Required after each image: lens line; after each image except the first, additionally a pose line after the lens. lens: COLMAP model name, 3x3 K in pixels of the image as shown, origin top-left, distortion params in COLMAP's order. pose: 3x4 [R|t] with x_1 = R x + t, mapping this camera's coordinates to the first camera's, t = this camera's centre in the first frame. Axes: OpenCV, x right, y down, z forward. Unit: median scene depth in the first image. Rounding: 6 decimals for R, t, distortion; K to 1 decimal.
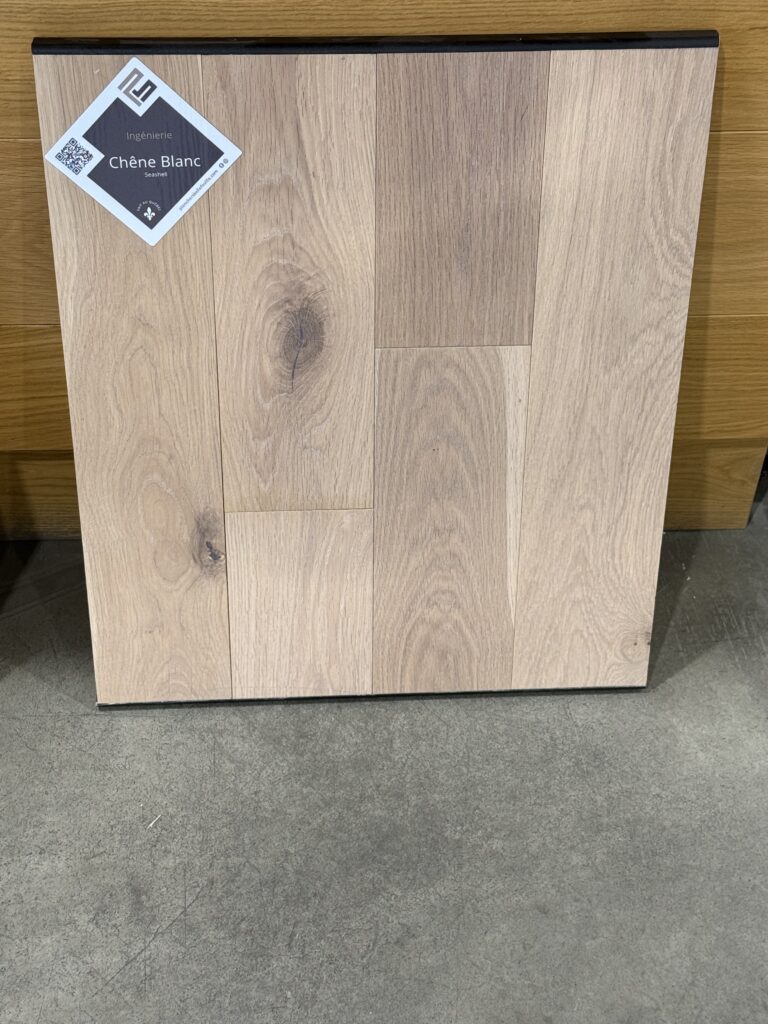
lens RADIAL K [[1747.3, 0, 387.4], [0, 1747.3, 521.8], [0, 0, 1]] dist [0.125630, 0.000000]
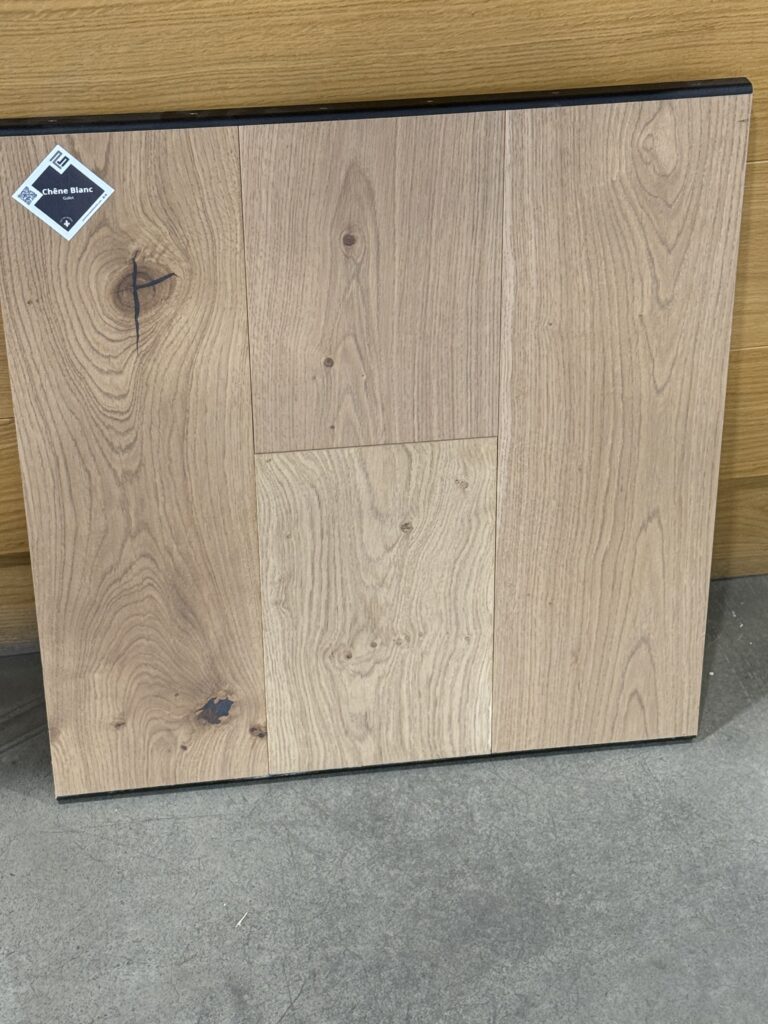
lens RADIAL K [[2014.8, 0, 377.4], [0, 2014.8, 519.6], [0, 0, 1]] dist [0.133085, 0.000000]
pose [[0.991963, -0.088338, 0.090587, -0.140002], [0.096070, 0.991749, -0.084877, 0.056331], [-0.082342, 0.092897, 0.992265, -0.111451]]
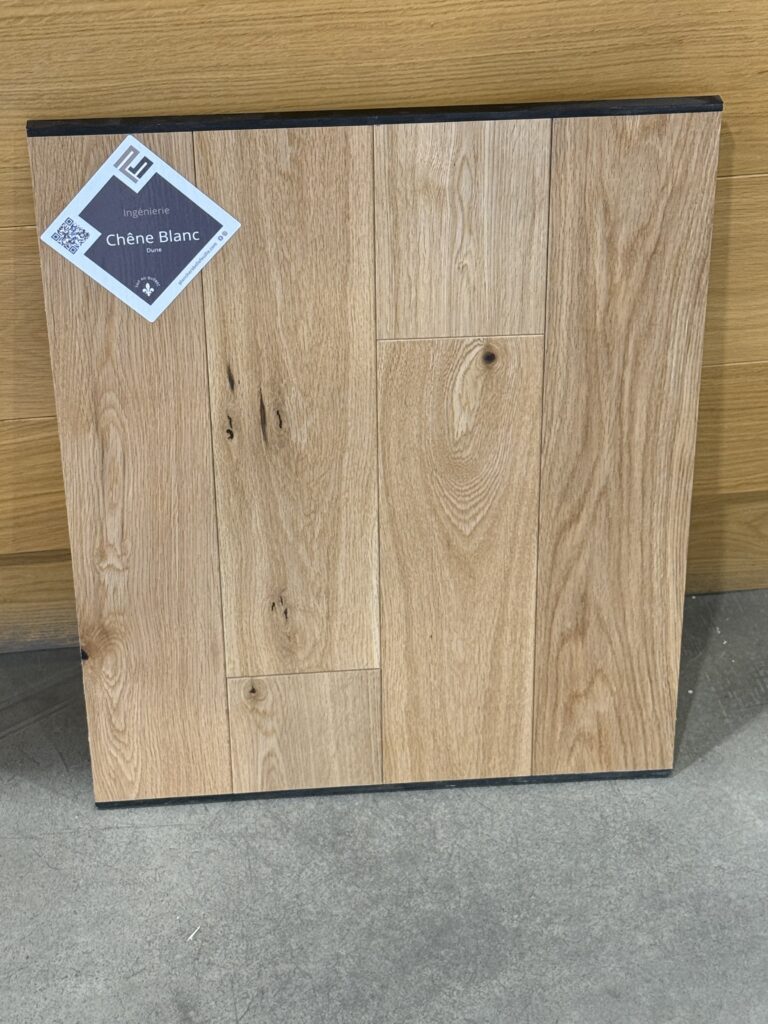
lens RADIAL K [[2014.8, 0, 381.7], [0, 2014.8, 515.4], [0, 0, 1]] dist [0.133085, 0.000000]
pose [[0.996656, -0.067587, 0.045919, -0.067103], [0.070710, 0.995026, -0.070165, 0.031181], [-0.040949, 0.073177, 0.996478, -0.102053]]
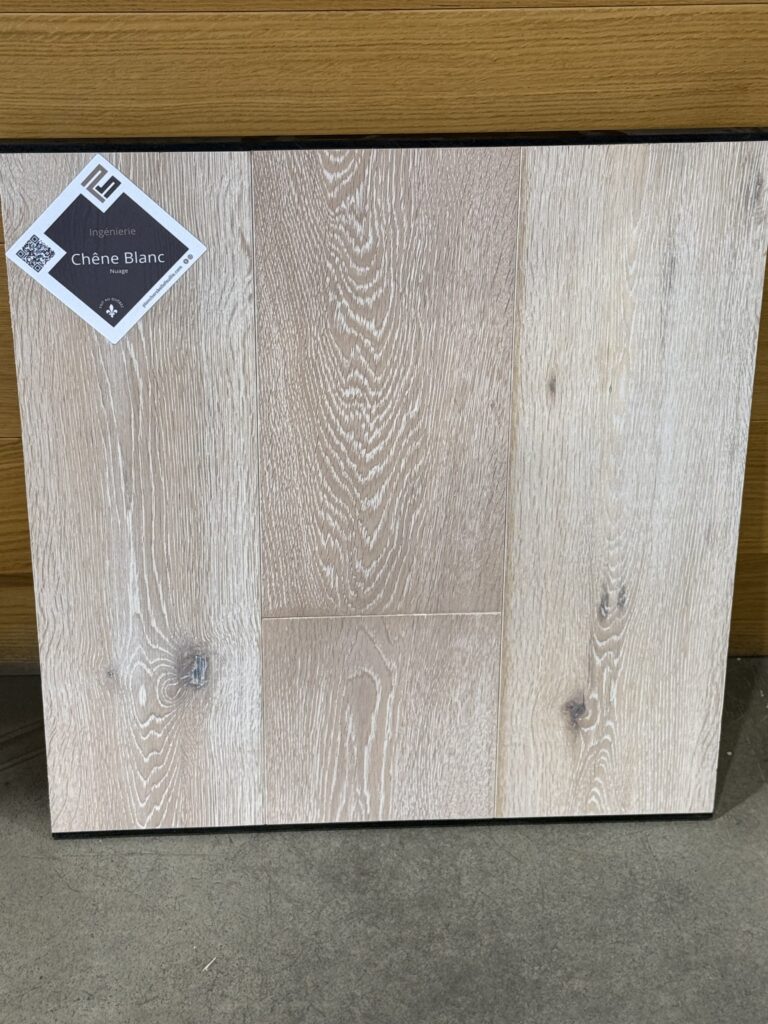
lens RADIAL K [[2014.8, 0, 381.7], [0, 2014.8, 520.8], [0, 0, 1]] dist [0.133085, 0.000000]
pose [[0.999886, -0.011643, 0.009578, -0.048929], [0.012610, 0.994066, -0.108049, 0.054476], [-0.008264, 0.108157, 0.994099, -0.093657]]
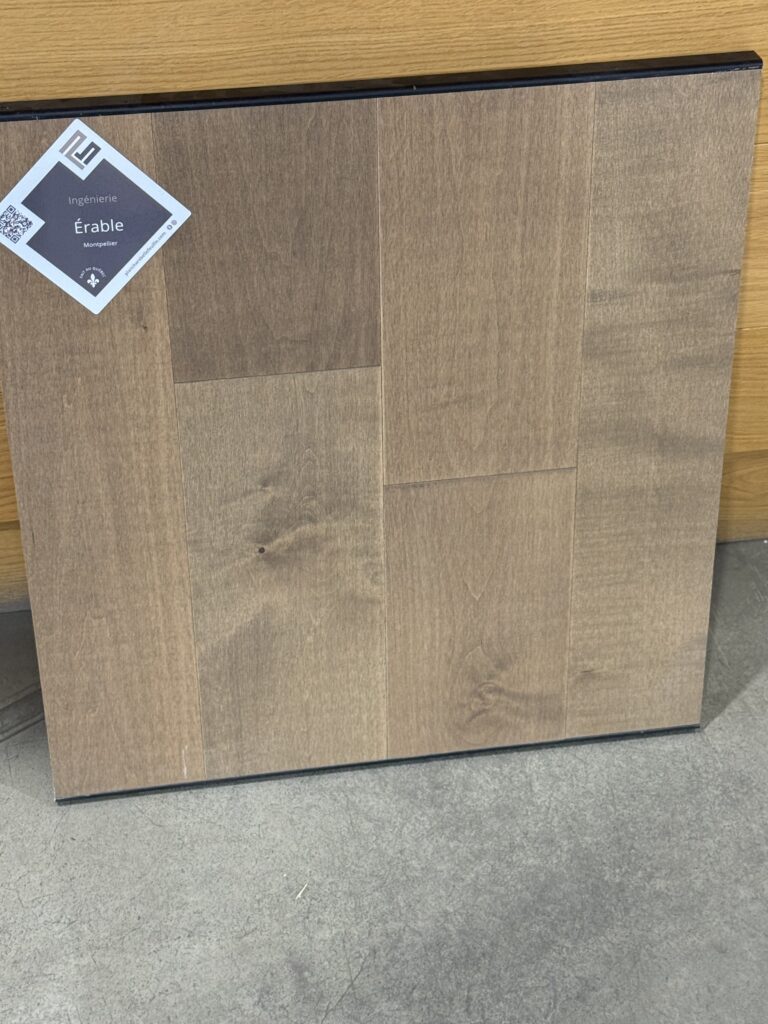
lens RADIAL K [[1847.0, 0, 371.5], [0, 1847.0, 497.0], [0, 0, 1]] dist [0.123567, 0.000000]
pose [[0.994225, -0.075403, 0.076358, -0.155836], [0.076143, 0.997074, -0.006815, -0.032516], [-0.075620, 0.012589, 0.997057, -0.006941]]
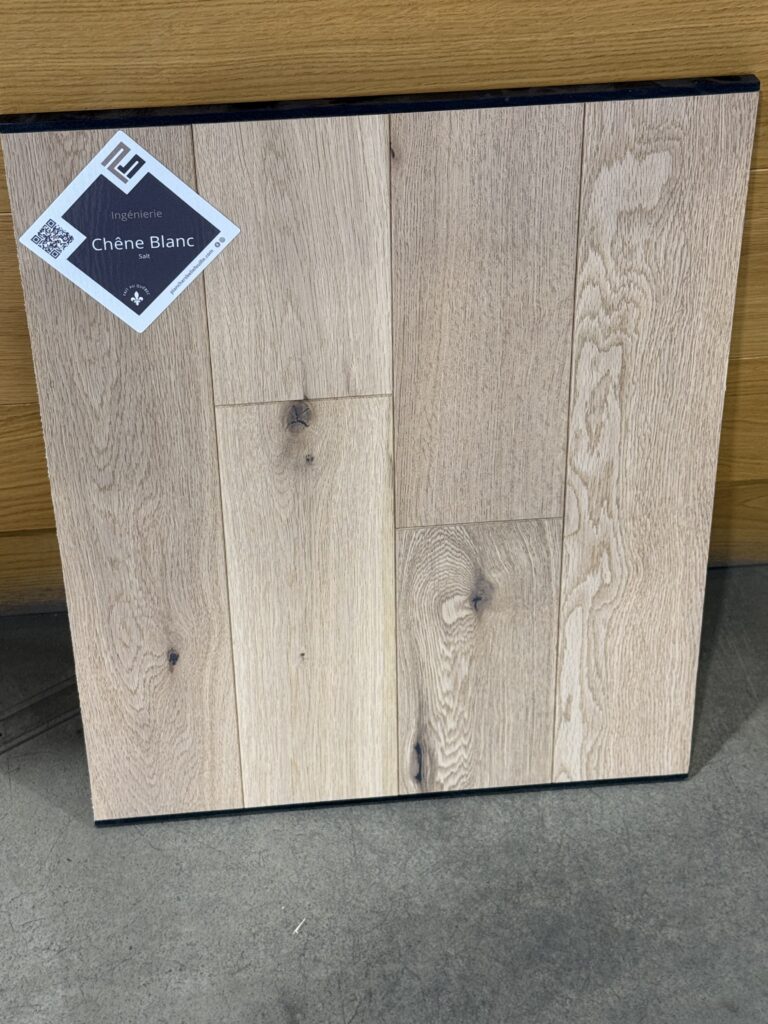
lens RADIAL K [[1747.3, 0, 373.6], [0, 1747.3, 502.9], [0, 0, 1]] dist [0.125630, 0.000000]
pose [[0.998540, -0.047301, 0.026076, -0.107234], [0.046218, 0.998102, 0.040709, -0.086863], [-0.027952, -0.039444, 0.998831, 0.085846]]
